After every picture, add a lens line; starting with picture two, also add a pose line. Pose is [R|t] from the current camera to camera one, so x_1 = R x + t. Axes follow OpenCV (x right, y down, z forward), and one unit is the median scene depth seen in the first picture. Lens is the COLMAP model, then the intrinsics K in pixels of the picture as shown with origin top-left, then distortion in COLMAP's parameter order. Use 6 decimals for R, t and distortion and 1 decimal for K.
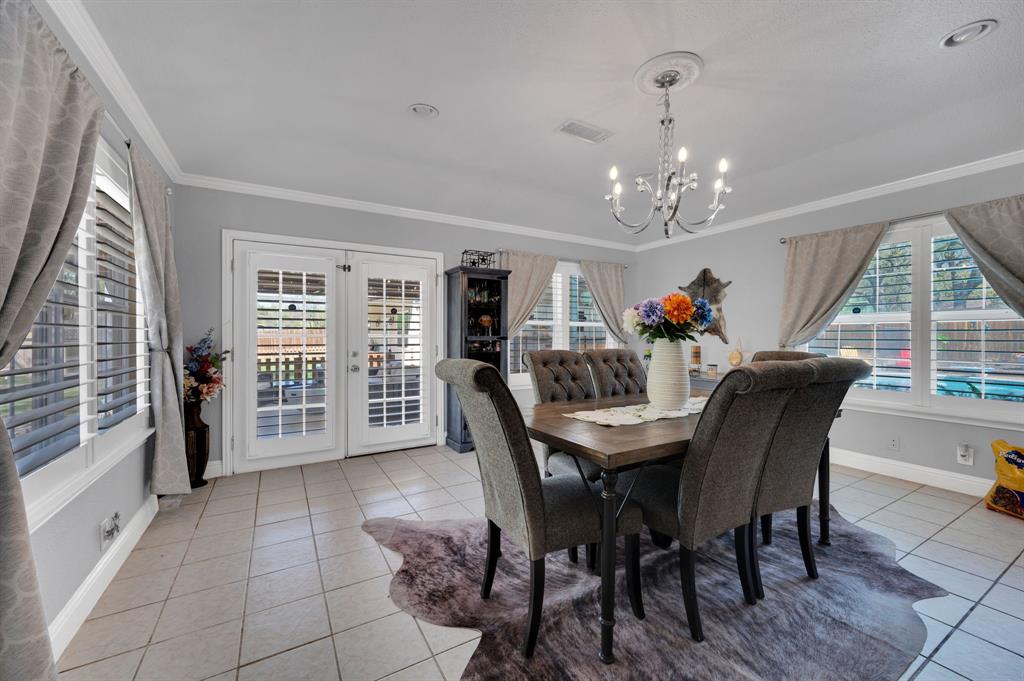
lens RADIAL K [[404.8, 0, 512.8], [0, 404.8, 337.0], [0, 0, 1]] dist [-0.000043, -0.000151]
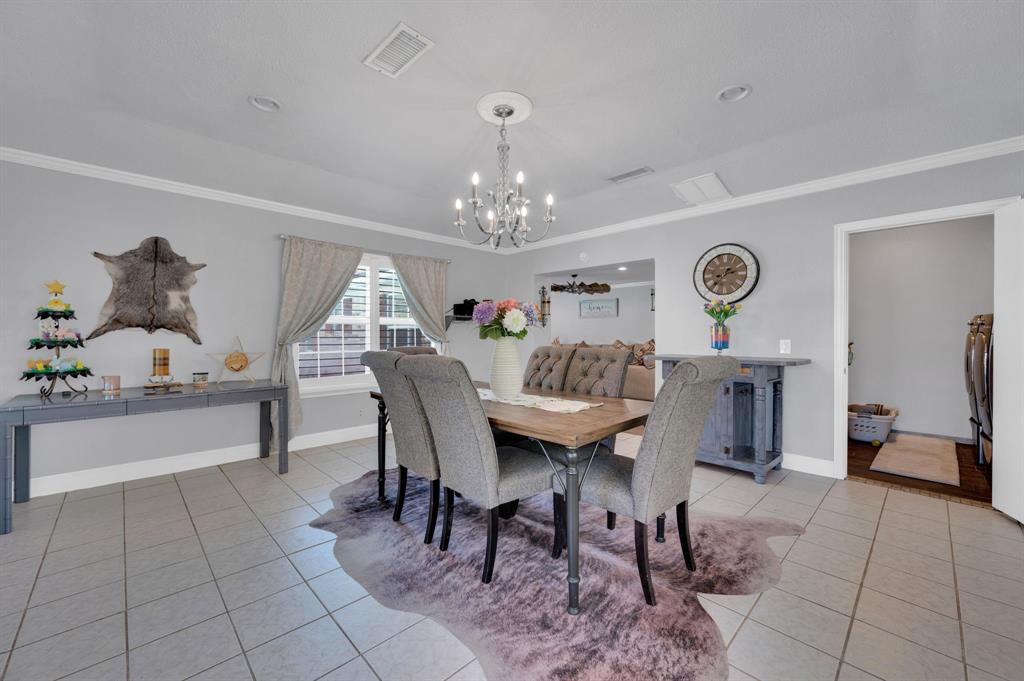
lens RADIAL K [[404.8, 0, 513.4], [0, 404.8, 337.4], [0, 0, 1]] dist [-0.000043, -0.000151]
pose [[-0.241064, -0.008670, 0.970471, -0.362543], [0.001415, 0.999956, 0.009285, -0.003056], [-0.970508, 0.003612, -0.241041, 0.608908]]
